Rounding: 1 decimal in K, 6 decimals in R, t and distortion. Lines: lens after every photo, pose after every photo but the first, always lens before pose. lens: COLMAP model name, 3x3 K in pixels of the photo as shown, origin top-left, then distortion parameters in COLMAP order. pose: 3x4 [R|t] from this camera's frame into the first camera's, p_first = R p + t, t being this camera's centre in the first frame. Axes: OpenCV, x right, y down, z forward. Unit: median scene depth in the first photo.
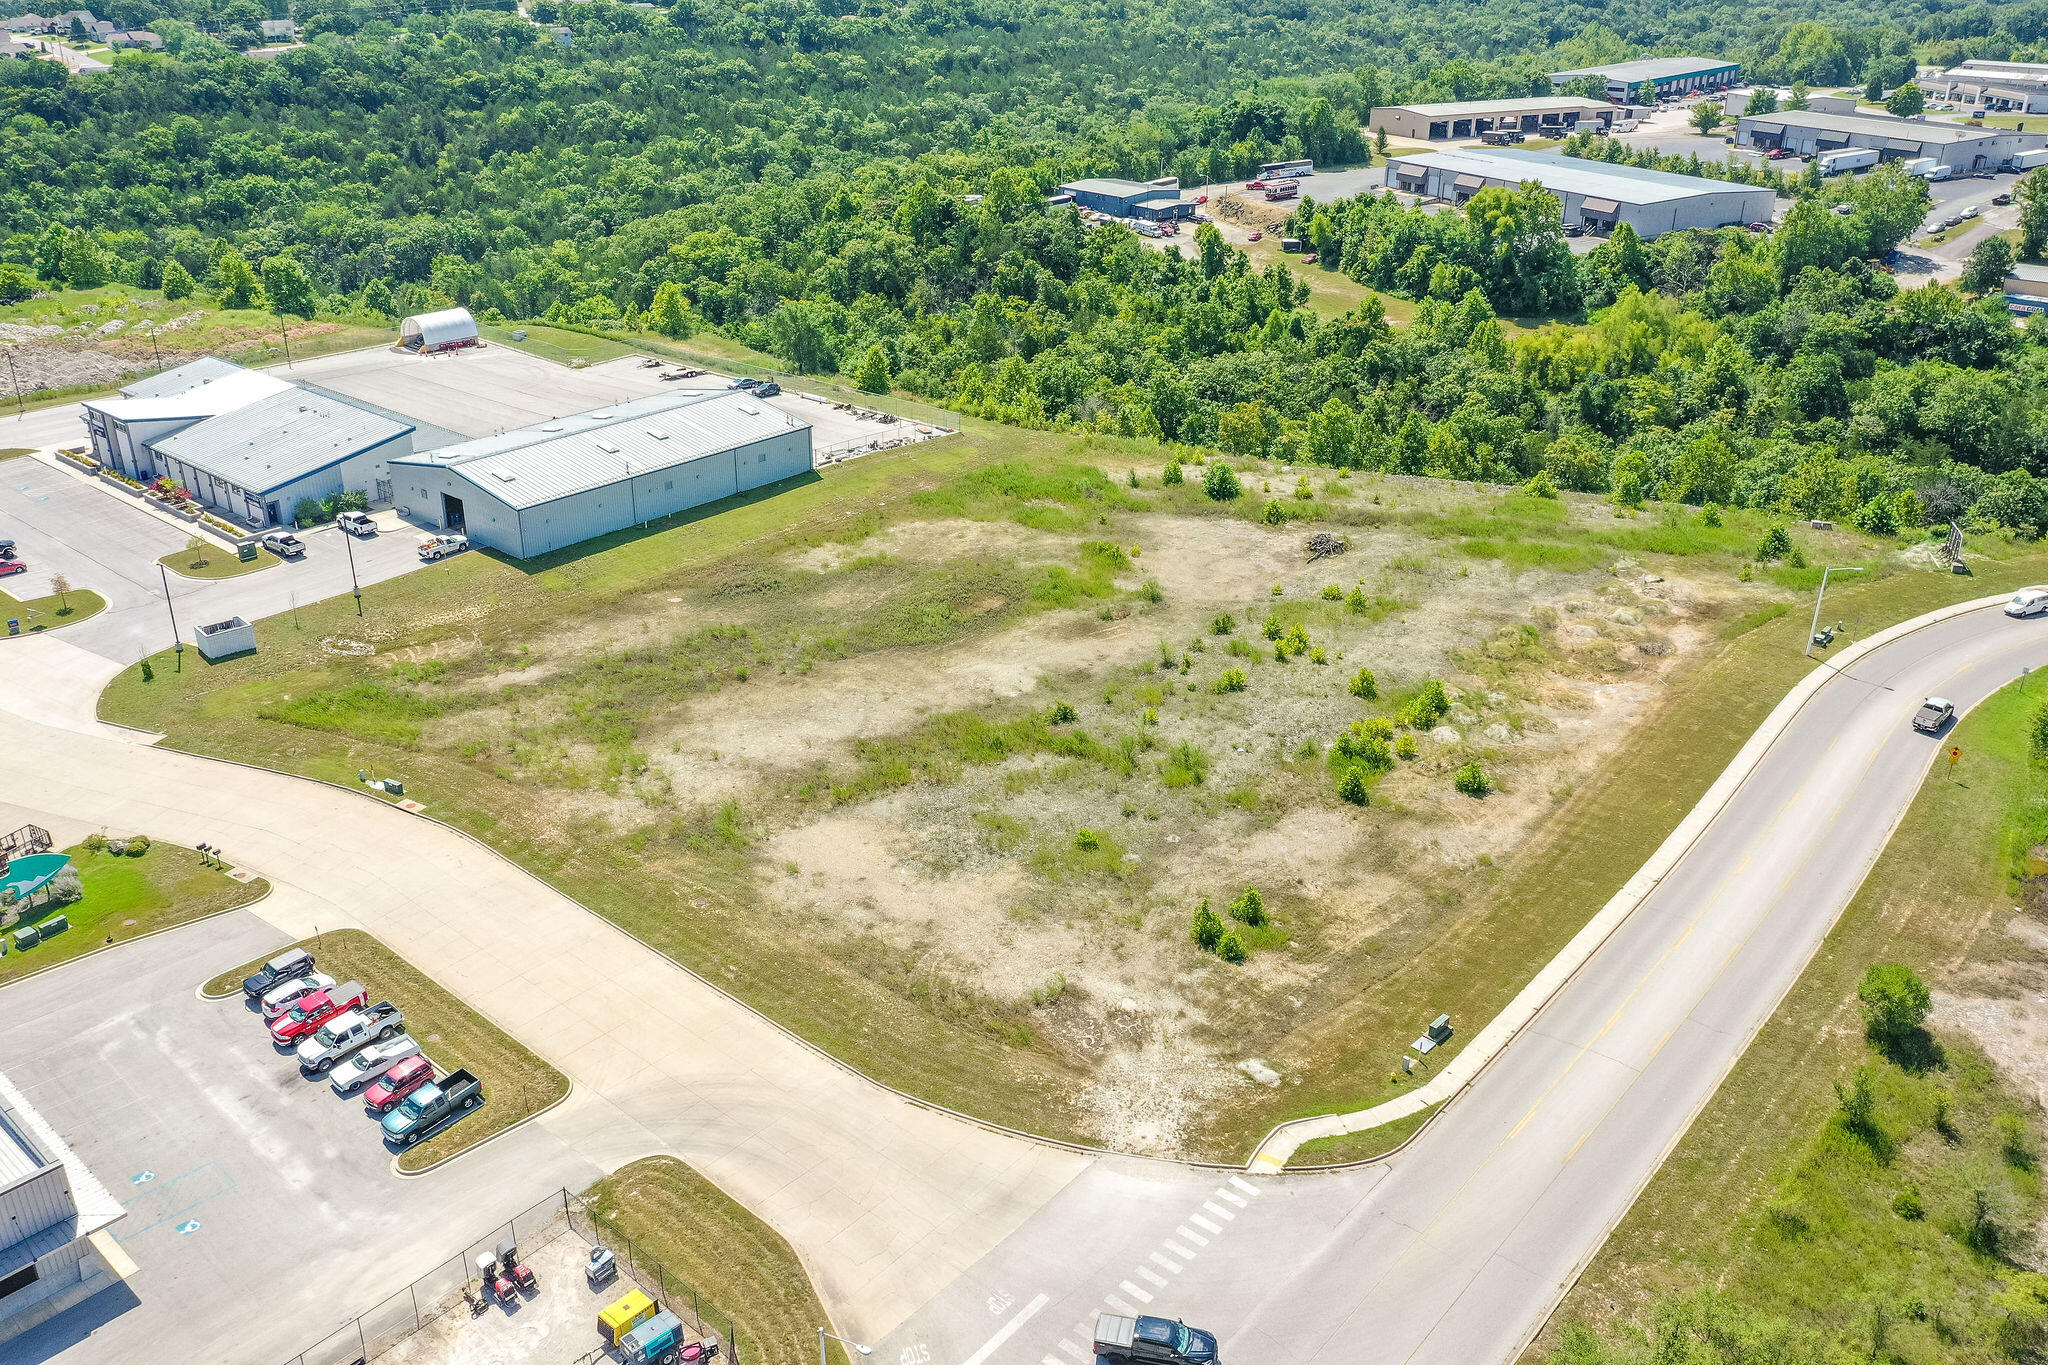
lens RADIAL K [[1655.8, 0, 1003.4], [0, 1655.8, 677.4], [0, 0, 1]] dist [-0.016270, -0.005562]
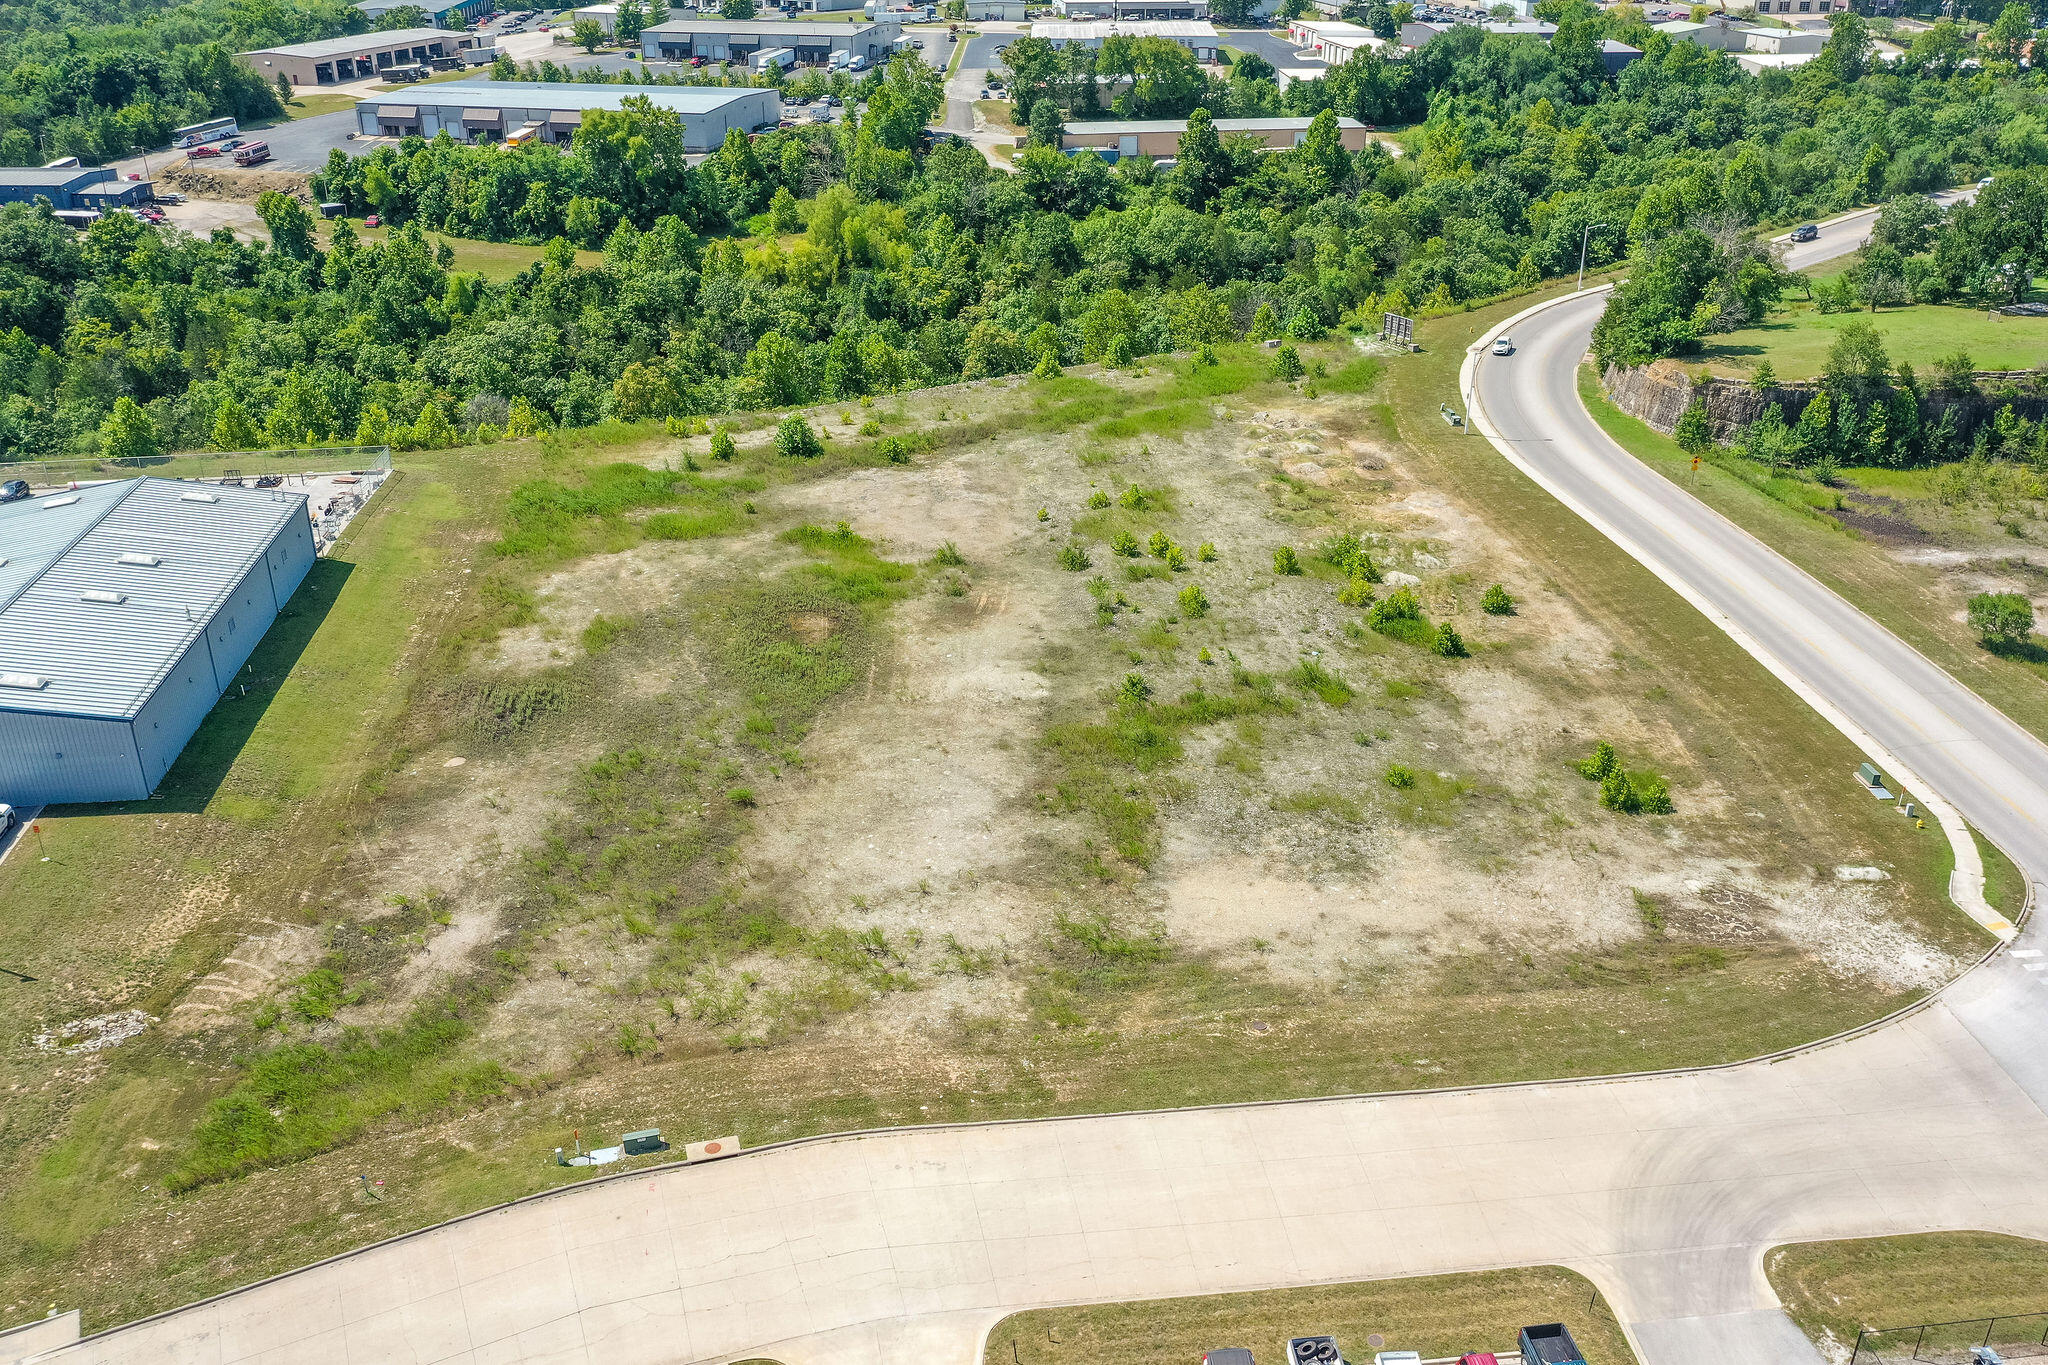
lens RADIAL K [[1687.4, 0, 1048.0], [0, 1687.4, 681.1], [0, 0, 1]] dist [-0.019332, 0.002563]
pose [[0.665670, -0.324145, 0.672171, -0.540469], [0.311477, 0.939210, 0.144456, -0.112757], [-0.678134, 0.113206, 0.726167, 0.387314]]
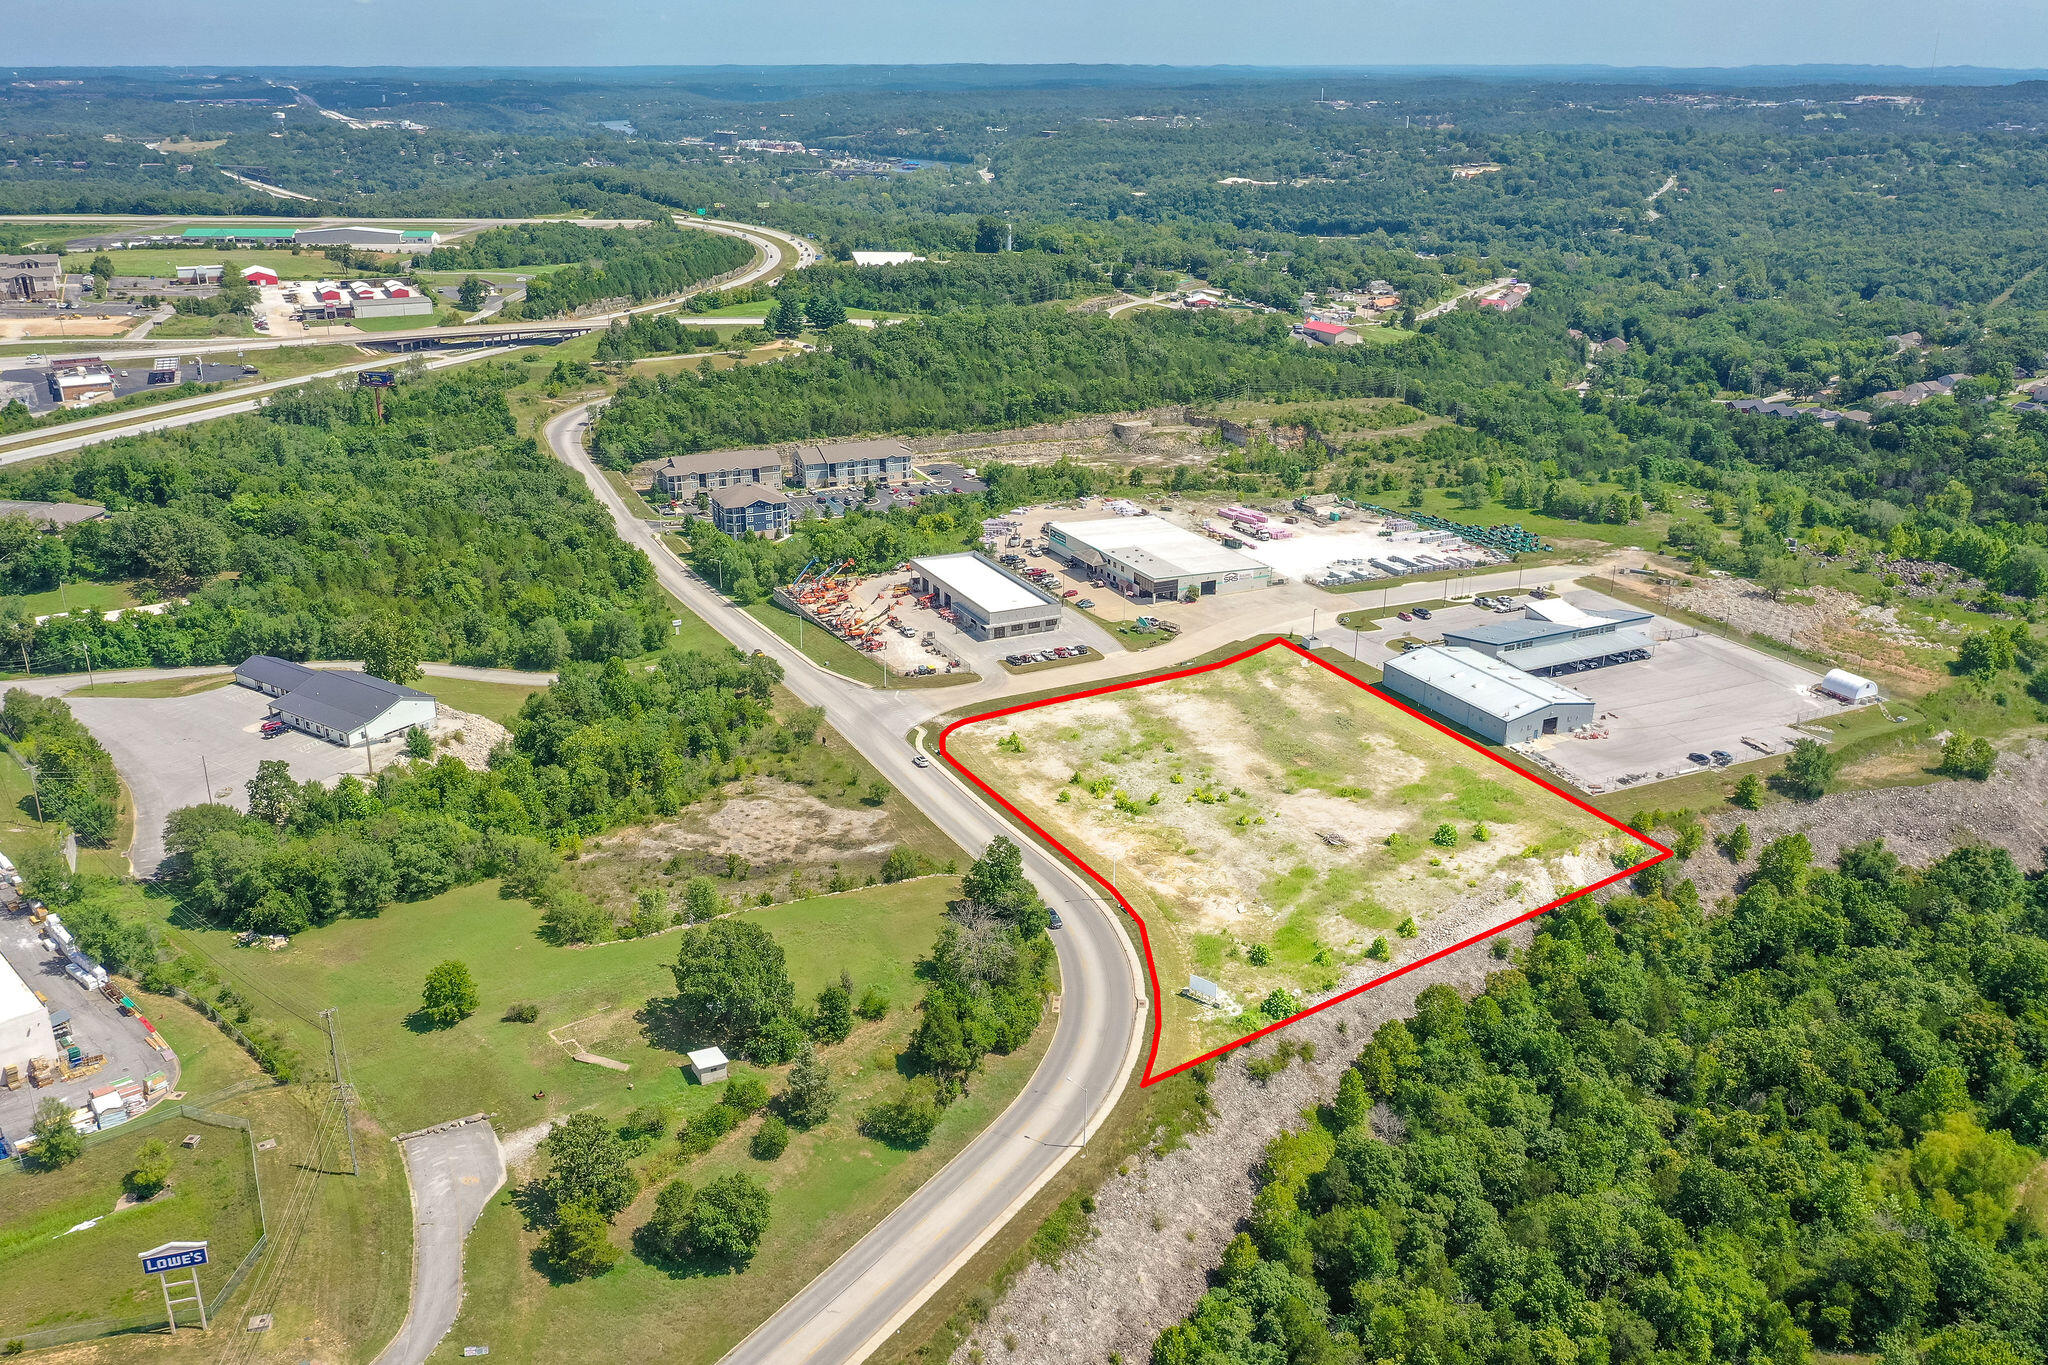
lens RADIAL K [[1633.3, 0, 997.3], [0, 1633.3, 682.3], [0, 0, 1]] dist [-0.013456, -0.005727]
pose [[-0.401003, 0.316438, -0.859688, 2.114413], [-0.384885, 0.793401, 0.471569, -1.062758], [0.831300, 0.519982, -0.196364, 1.154207]]
